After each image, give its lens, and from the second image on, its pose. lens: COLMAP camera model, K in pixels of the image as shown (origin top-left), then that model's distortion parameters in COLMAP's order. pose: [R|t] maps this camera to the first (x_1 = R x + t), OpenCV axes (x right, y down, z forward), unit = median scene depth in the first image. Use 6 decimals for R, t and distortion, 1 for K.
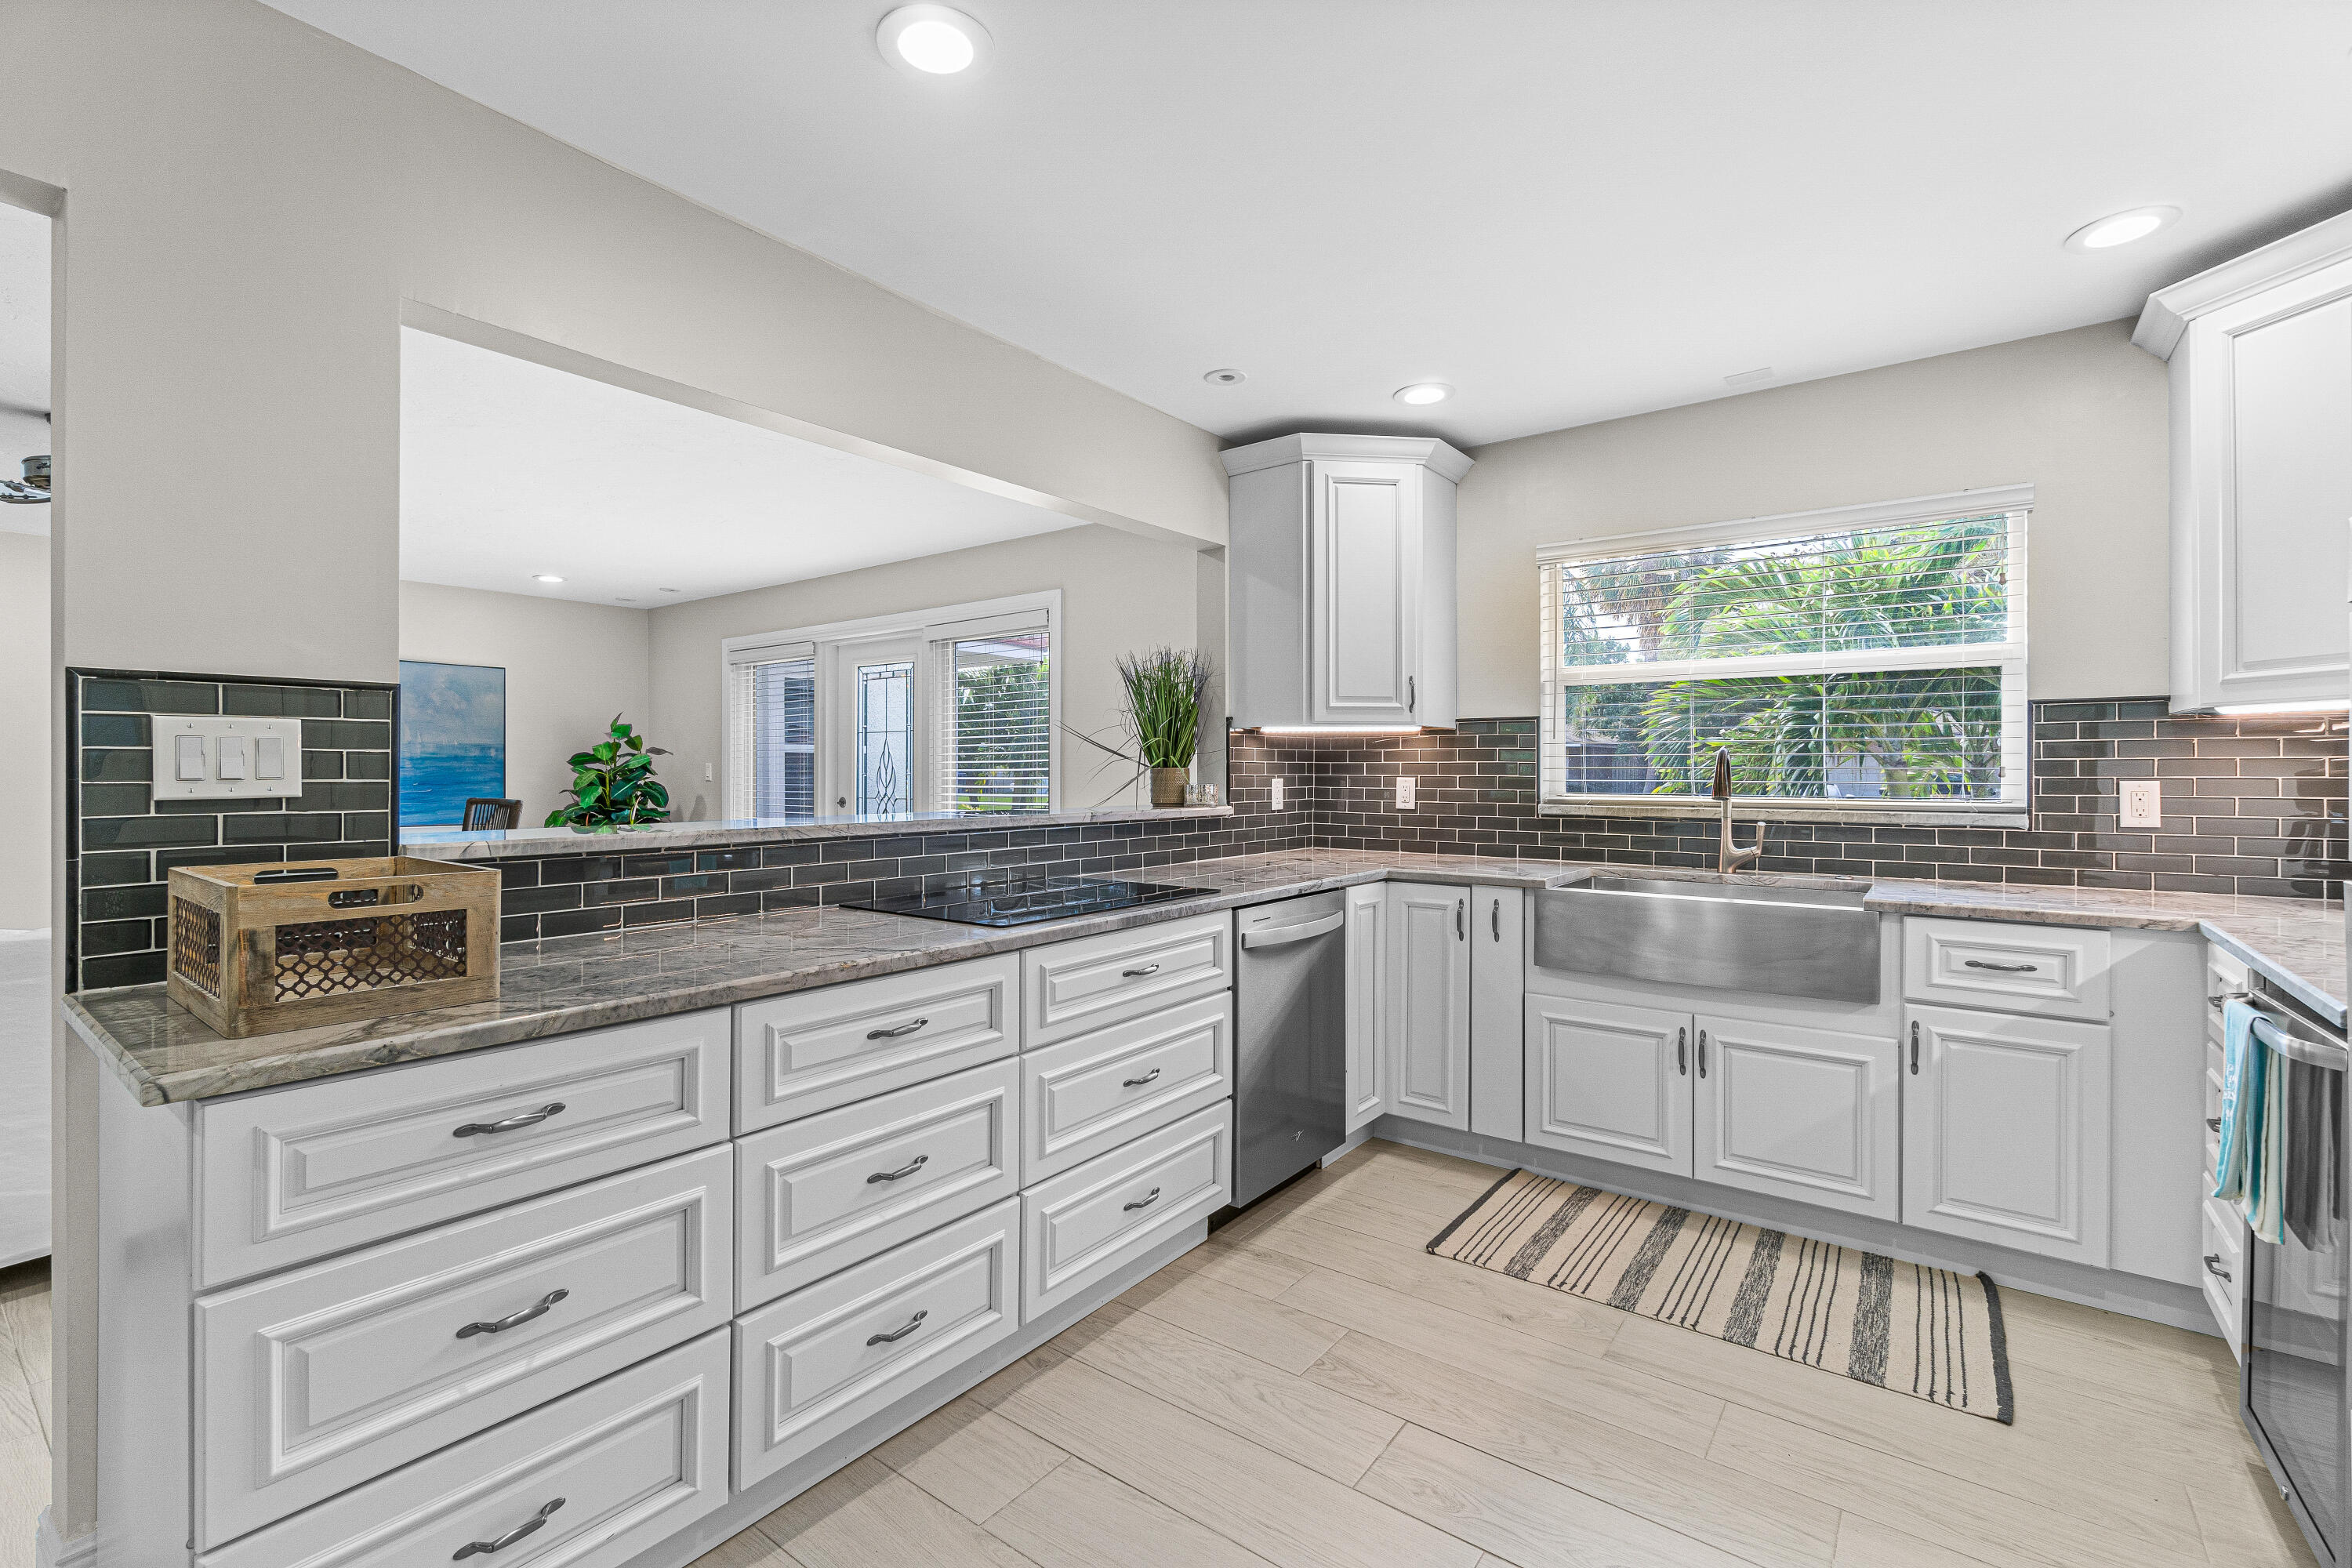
lens RADIAL K [[1029.1, 0, 1156.4], [0, 1029.1, 773.7], [0, 0, 1]] dist [0.000586, 0.000253]
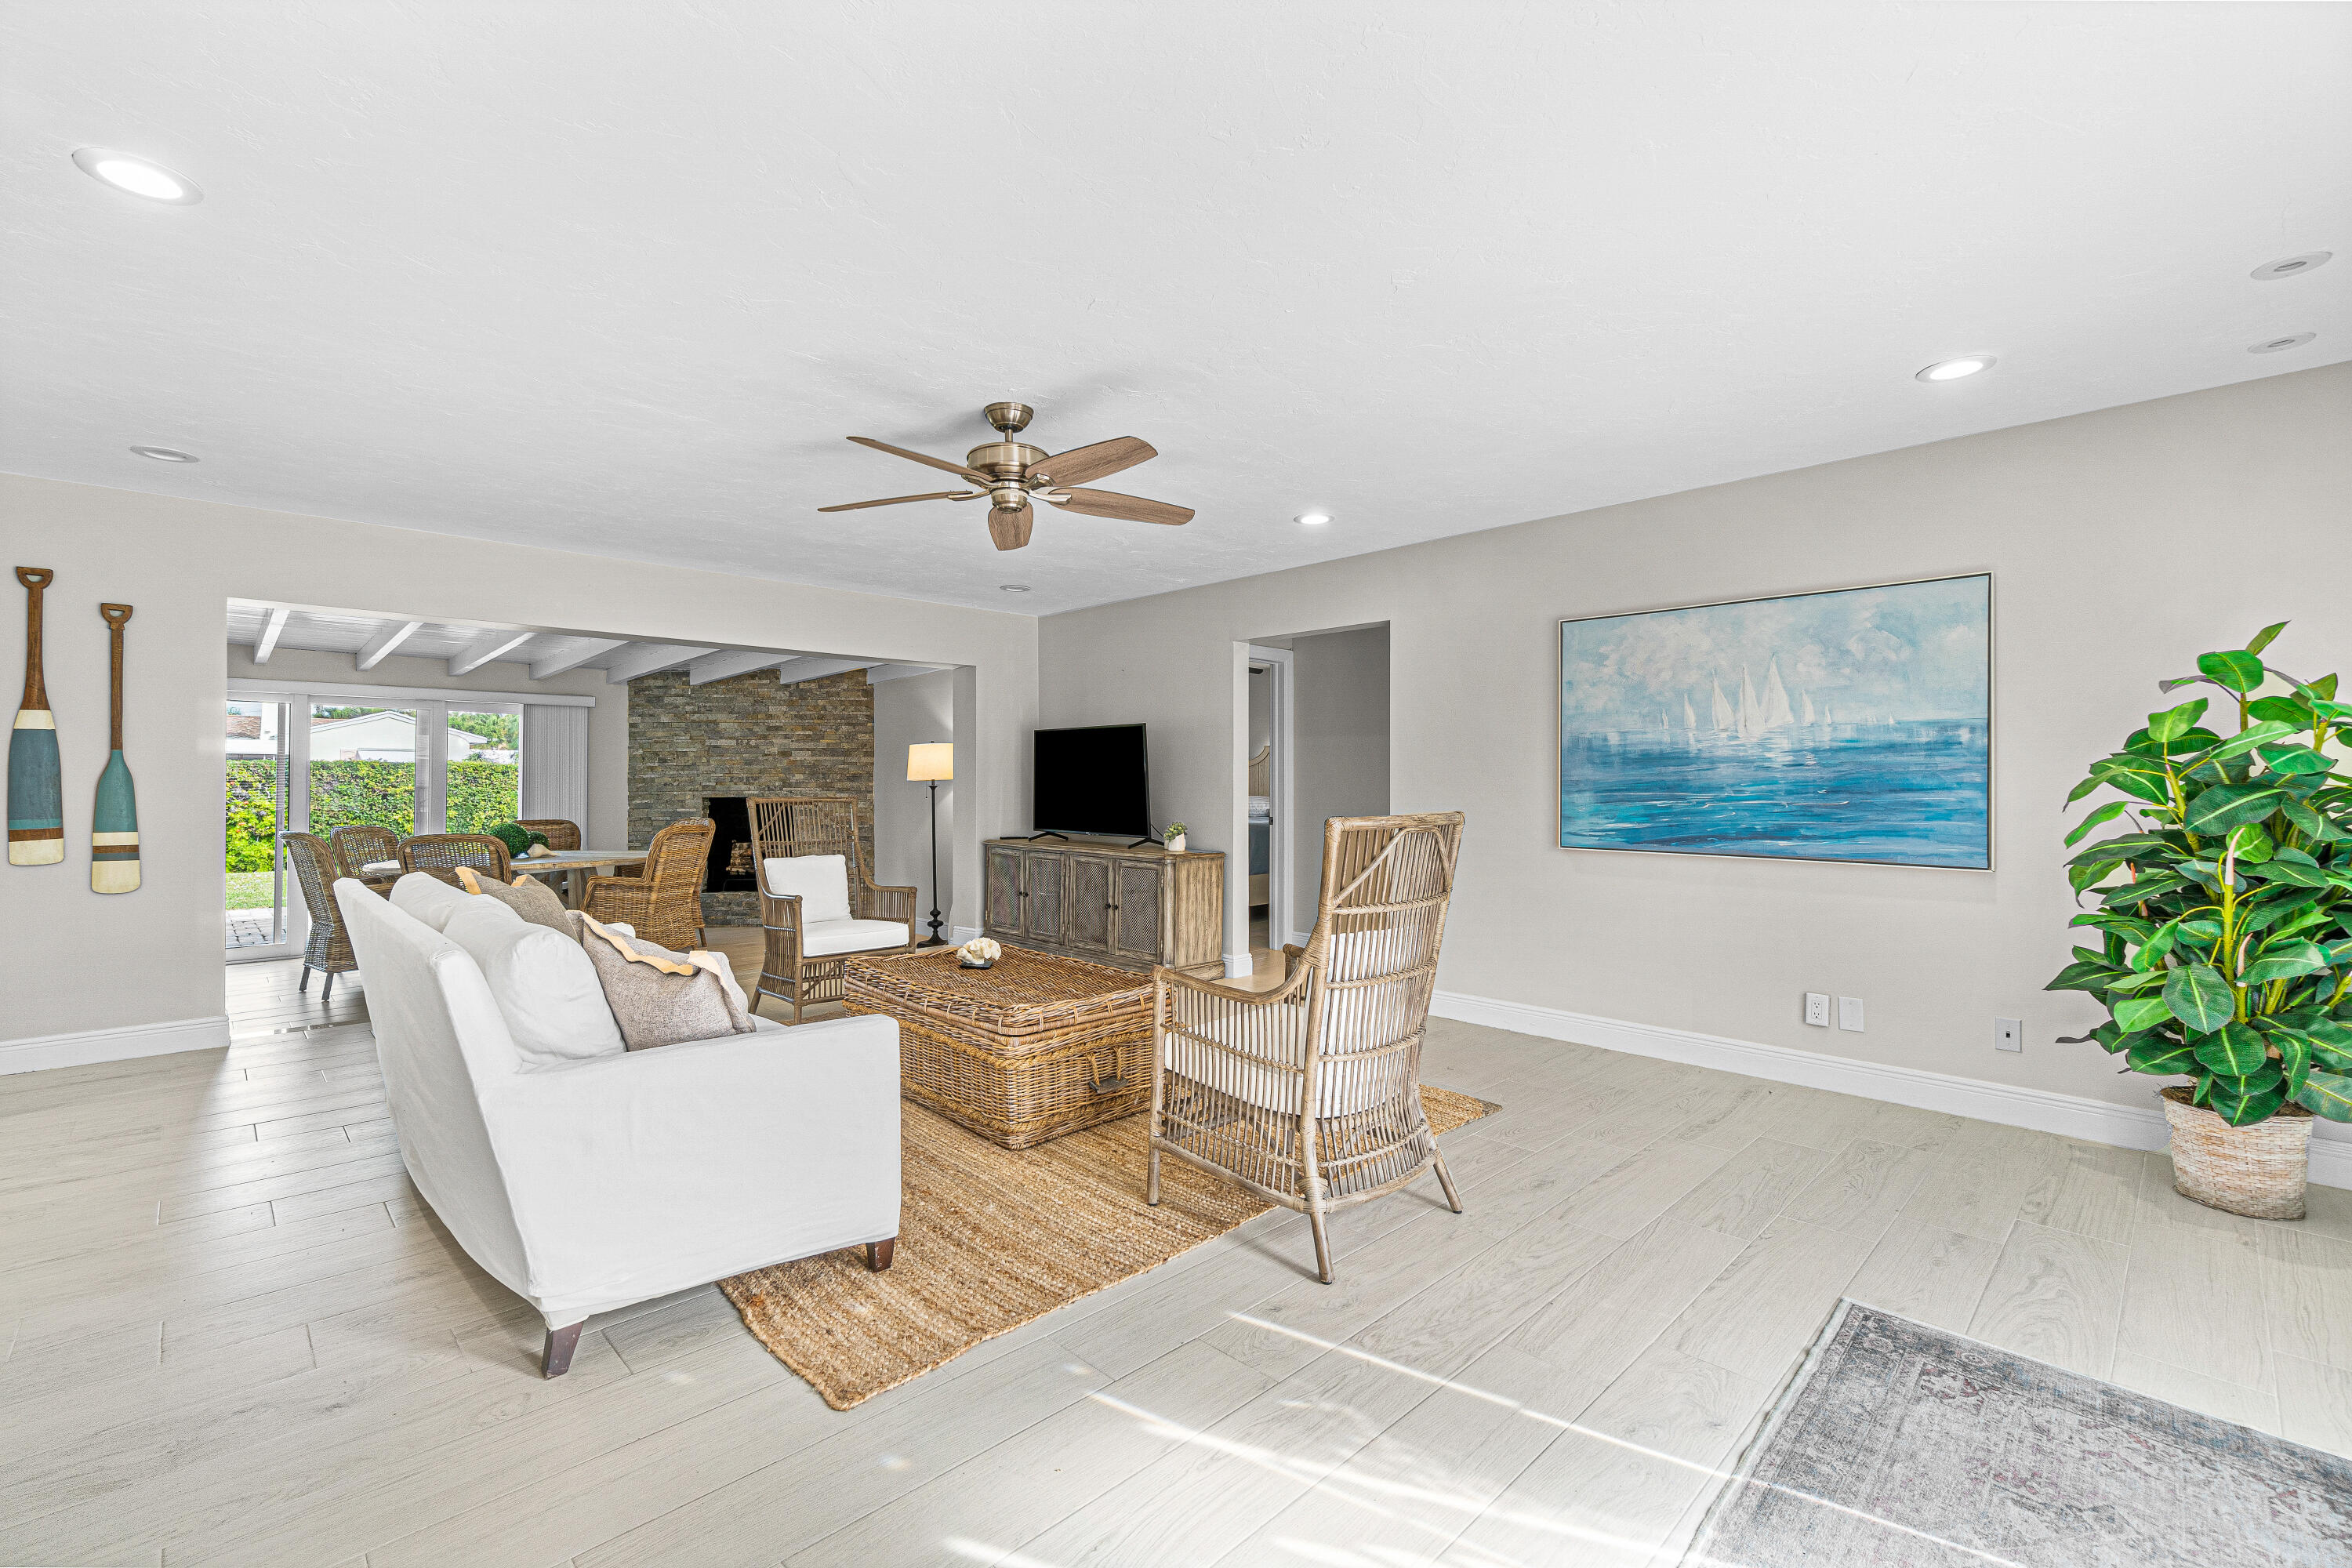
lens RADIAL K [[1009.6, 0, 1158.9], [0, 1009.6, 769.2], [0, 0, 1]] dist [-0.003655, -0.000504]
pose [[-0.151815, -0.012438, -0.988331, -0.137612], [-0.002286, 0.999923, -0.012233, 0.011579], [0.988406, 0.000402, -0.151832, 1.545685]]
